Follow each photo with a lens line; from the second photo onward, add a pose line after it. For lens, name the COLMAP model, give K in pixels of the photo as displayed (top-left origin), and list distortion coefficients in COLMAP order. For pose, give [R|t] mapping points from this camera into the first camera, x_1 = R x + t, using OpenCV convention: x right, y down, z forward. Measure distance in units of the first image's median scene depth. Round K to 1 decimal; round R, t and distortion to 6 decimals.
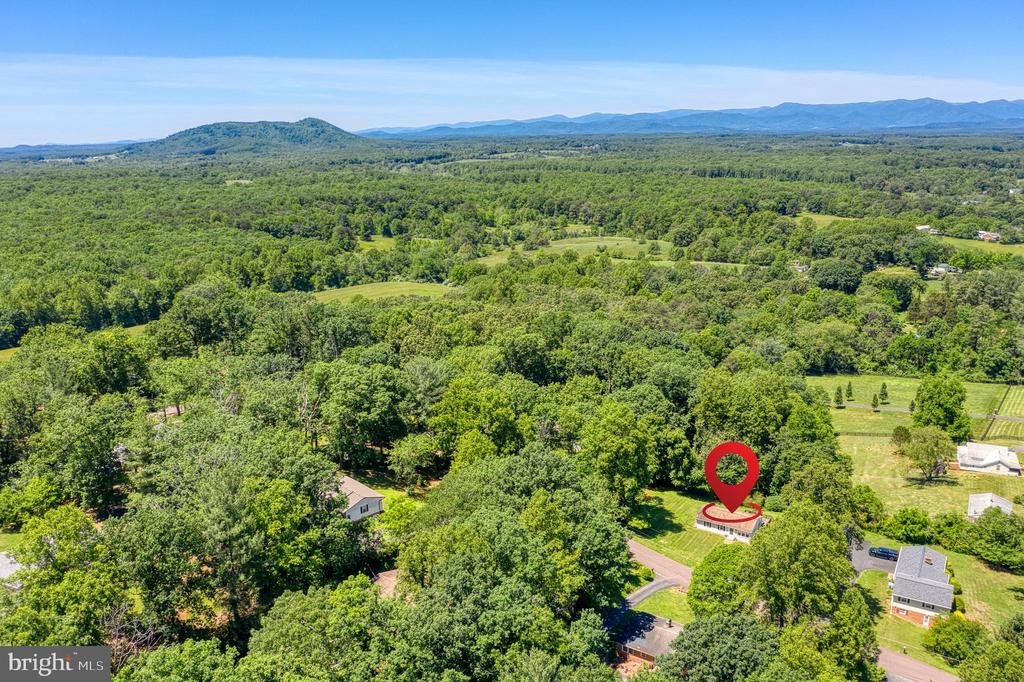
lens RADIAL K [[794.6, 0, 512.0], [0, 794.6, 341.0], [0, 0, 1]] dist [-0.059749, 0.003434]
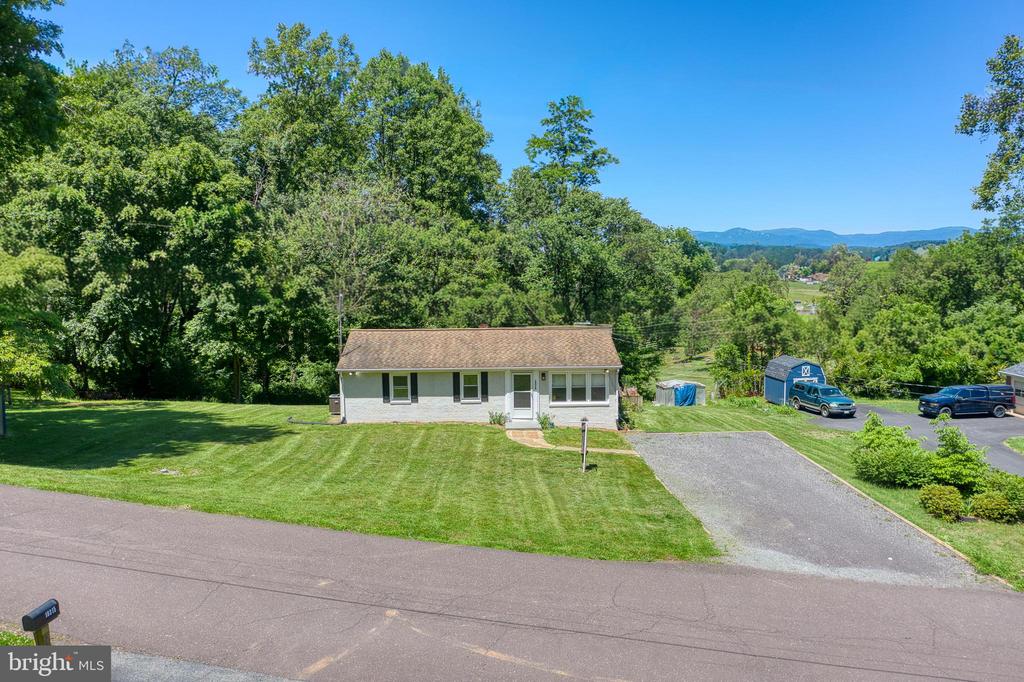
lens RADIAL K [[794.6, 0, 512.0], [0, 794.6, 341.0], [0, 0, 1]] dist [-0.059749, 0.003434]
pose [[0.816593, -0.058437, 0.574249, 0.046493], [0.147773, 0.982872, -0.110116, 0.074497], [-0.557978, 0.174779, 0.811241, 0.245465]]
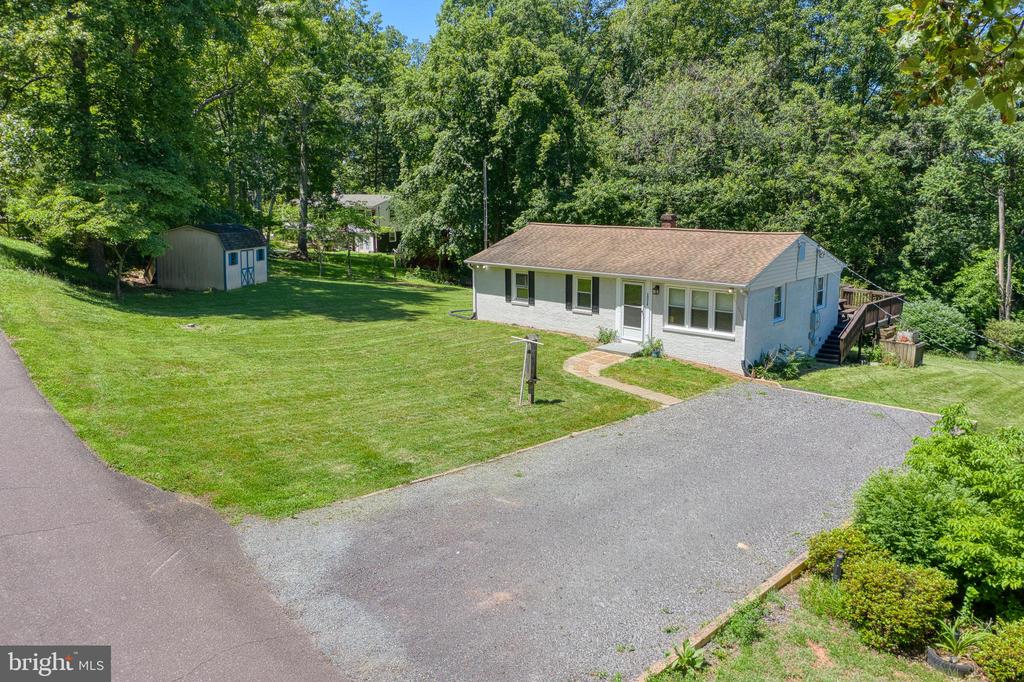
lens RADIAL K [[794.6, 0, 512.0], [0, 794.6, 341.0], [0, 0, 1]] dist [-0.059749, 0.003434]
pose [[0.986242, 0.031679, -0.162247, 0.083017], [-0.041128, 0.997627, -0.055210, 0.076762], [0.160113, 0.061123, 0.985204, 0.247067]]
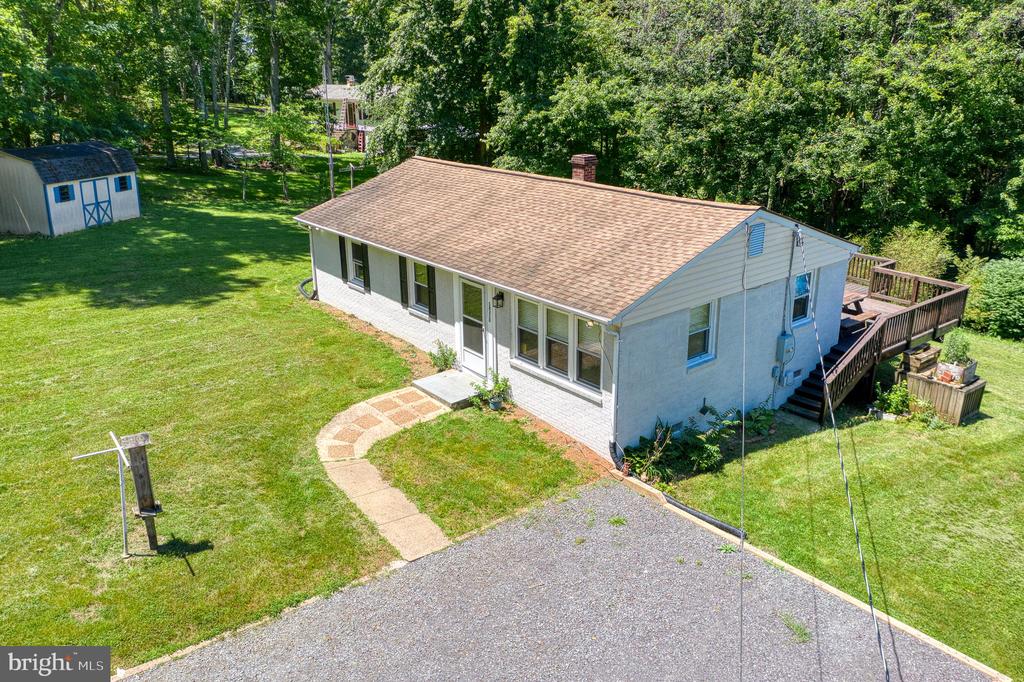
lens RADIAL K [[788.1, 0, 512.0], [0, 788.1, 341.0], [0, 0, 1]] dist [-0.029528, 0.003926]
pose [[0.954052, 0.098140, -0.283114, 0.092331], [-0.072416, 0.992352, 0.099962, 0.069396], [0.290760, -0.074867, 0.953863, 0.267668]]
